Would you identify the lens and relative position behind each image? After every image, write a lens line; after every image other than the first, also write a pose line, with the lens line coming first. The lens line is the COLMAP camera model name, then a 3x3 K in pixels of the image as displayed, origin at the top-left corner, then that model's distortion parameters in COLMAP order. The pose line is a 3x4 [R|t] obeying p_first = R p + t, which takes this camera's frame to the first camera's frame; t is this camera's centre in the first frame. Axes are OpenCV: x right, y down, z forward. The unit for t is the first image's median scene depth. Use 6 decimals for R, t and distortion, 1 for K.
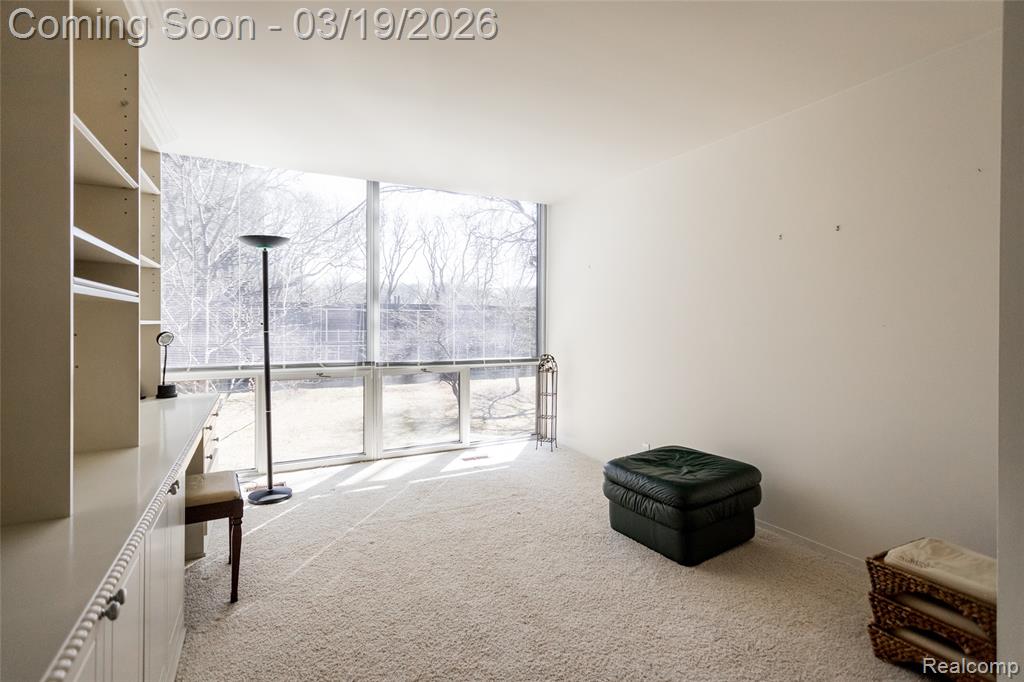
lens RADIAL K [[482.4, 0, 509.2], [0, 482.4, 321.3], [0, 0, 1]] dist [0.000901, 0.001346]
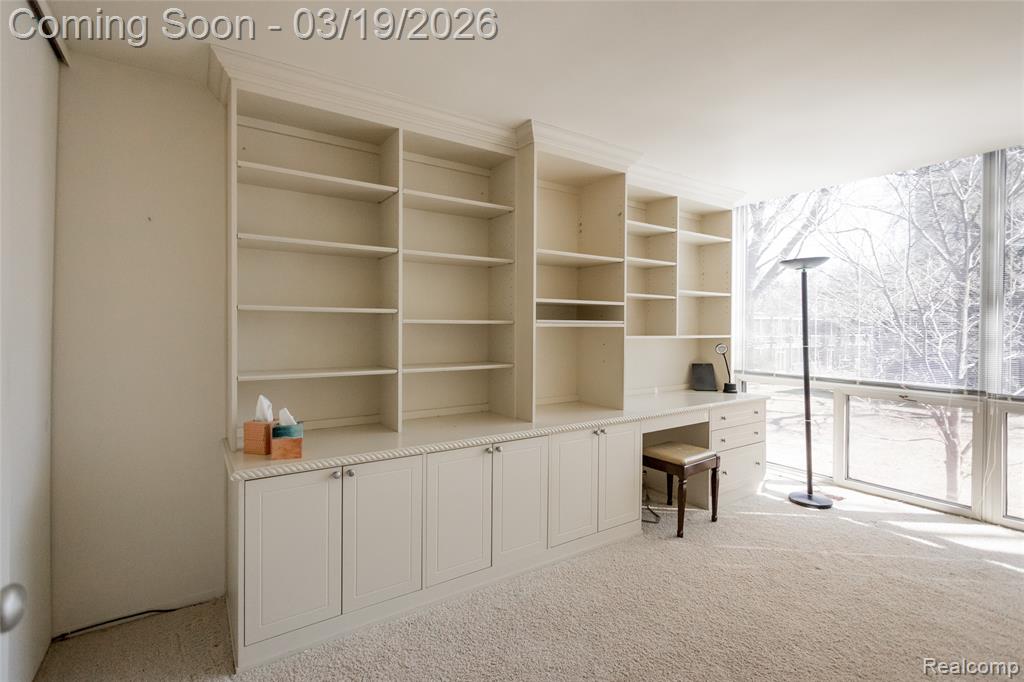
lens RADIAL K [[480.0, 0, 511.4], [0, 480.0, 322.3], [0, 0, 1]] dist [0.001272, 0.000483]
pose [[0.106932, -0.012673, -0.994186, 0.492110], [-0.001497, 0.999916, -0.012908, -0.017192], [0.994265, 0.002869, 0.106903, 0.227697]]
